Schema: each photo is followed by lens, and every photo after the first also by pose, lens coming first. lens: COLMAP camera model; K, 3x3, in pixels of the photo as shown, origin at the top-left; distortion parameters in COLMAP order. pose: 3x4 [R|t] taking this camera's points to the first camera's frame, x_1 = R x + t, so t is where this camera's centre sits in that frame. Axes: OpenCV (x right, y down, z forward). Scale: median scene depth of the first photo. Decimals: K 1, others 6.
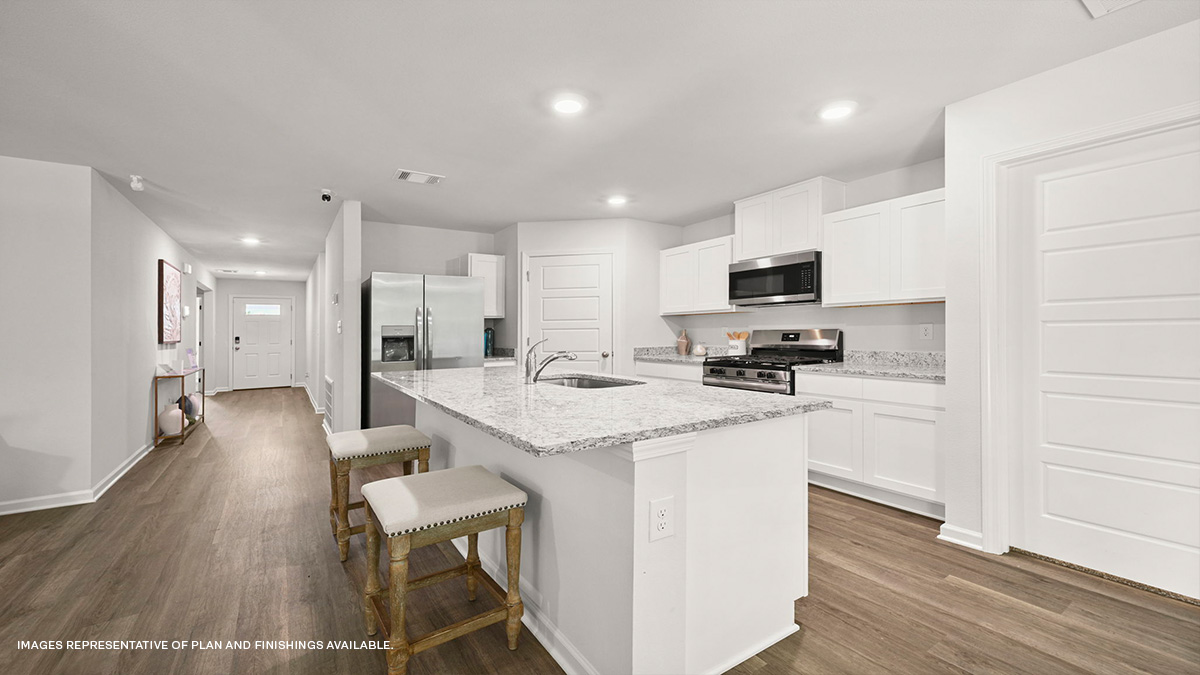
lens RADIAL K [[477.9, 0, 598.3], [0, 477.9, 331.5], [0, 0, 1]] dist [0.001198, -0.000387]
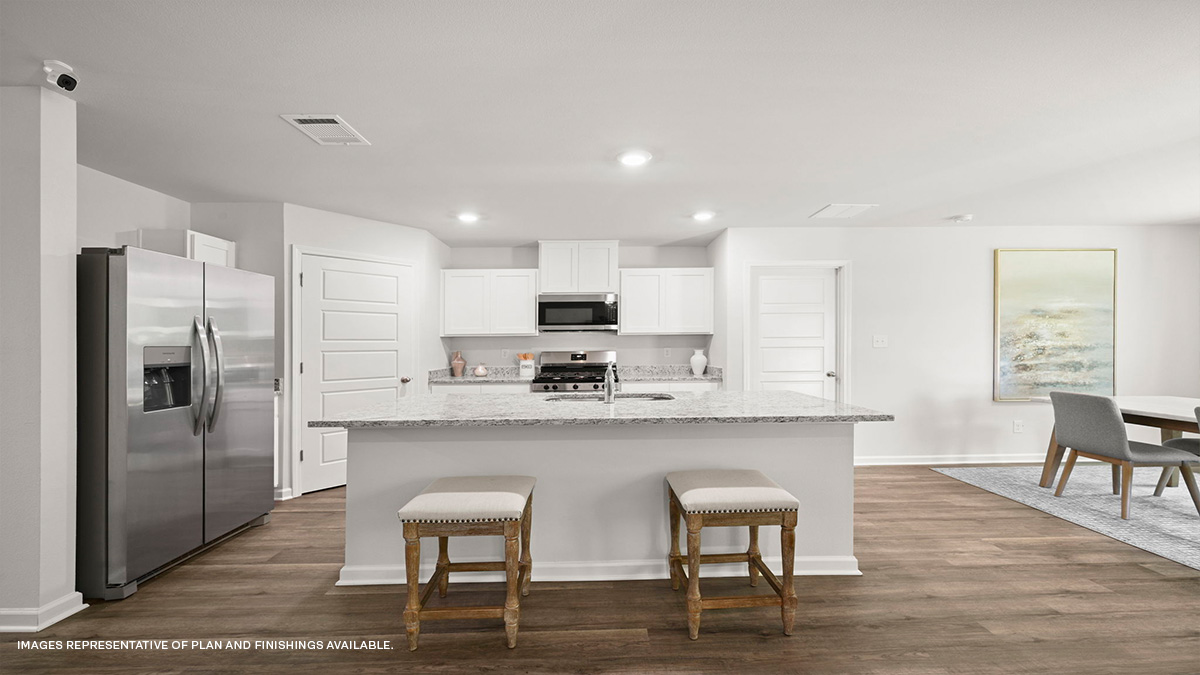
lens RADIAL K [[477.9, 0, 602.3], [0, 477.9, 343.8], [0, 0, 1]] dist [0.001198, -0.000387]
pose [[0.541356, 0.010212, 0.840732, -0.605556], [0.003187, 0.999894, -0.014197, -0.004755], [-0.840788, 0.010365, 0.541266, 0.243744]]
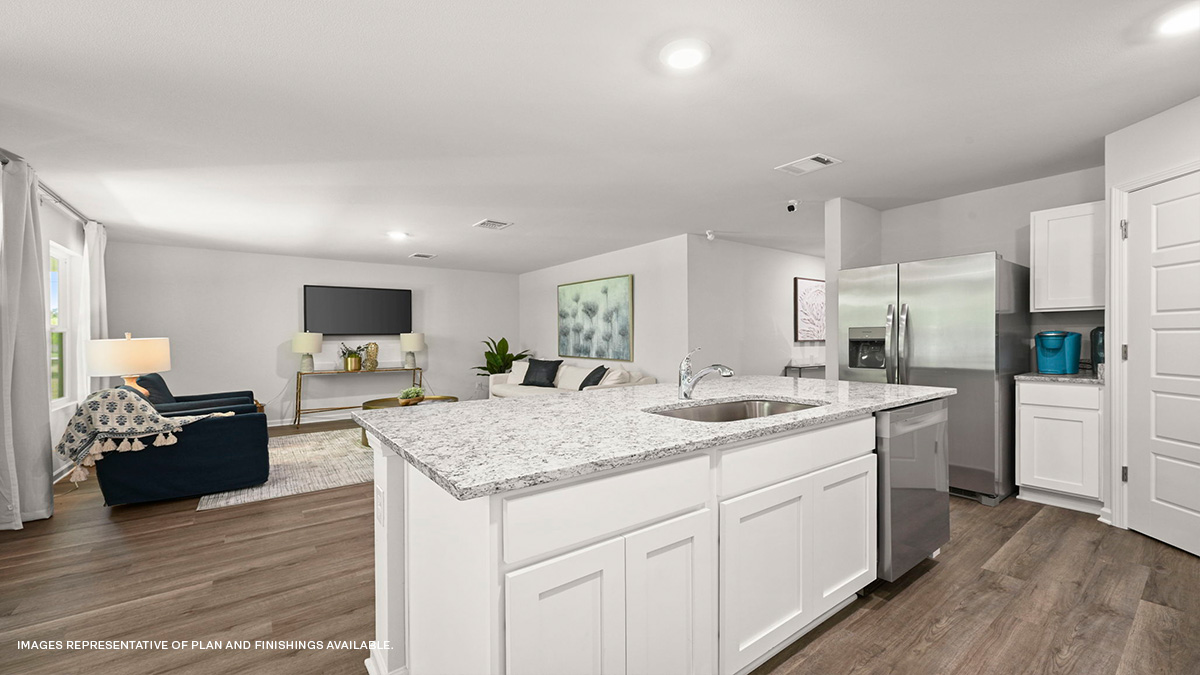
lens RADIAL K [[477.9, 0, 602.2], [0, 477.9, 339.5], [0, 0, 1]] dist [0.001198, -0.000387]
pose [[0.053995, 0.017297, -0.998391, 0.423742], [0.005083, 0.999832, 0.017597, -0.006751], [0.998528, -0.006025, 0.053898, 0.458540]]
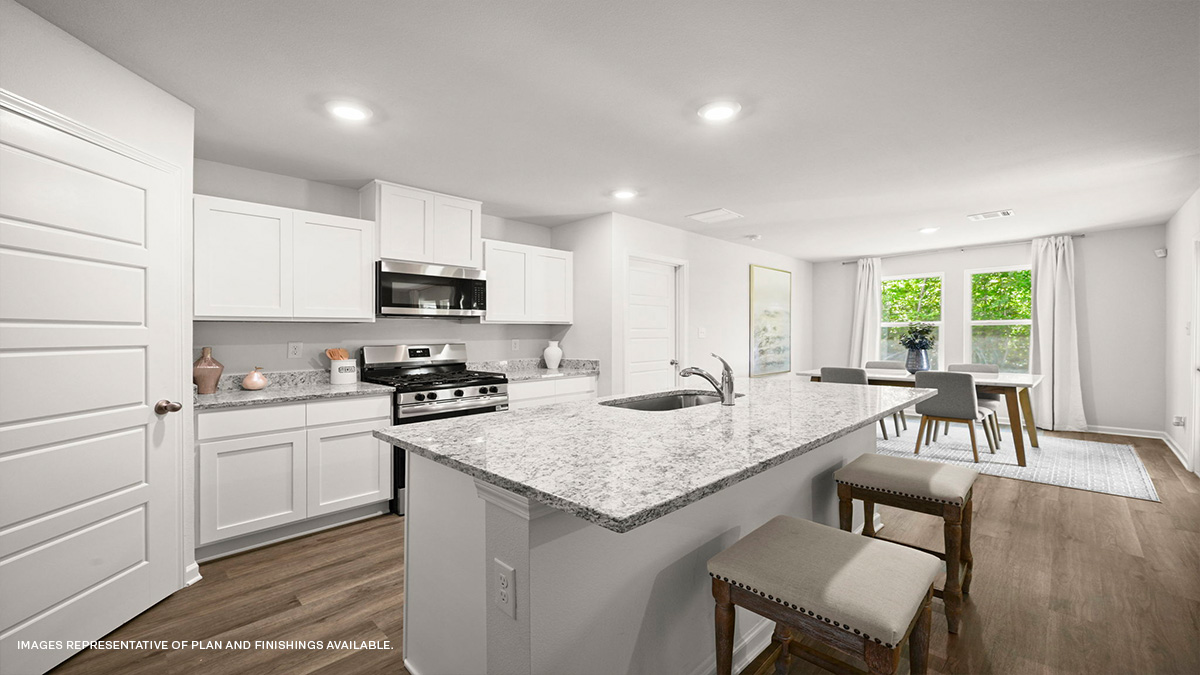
lens RADIAL K [[477.9, 0, 598.7], [0, 477.9, 332.7], [0, 0, 1]] dist [0.001198, -0.000387]
pose [[-0.201687, 0.021016, 0.979225, -0.543291], [0.015801, 0.999709, -0.018201, -0.004445], [-0.979323, 0.011802, -0.201960, 0.806420]]
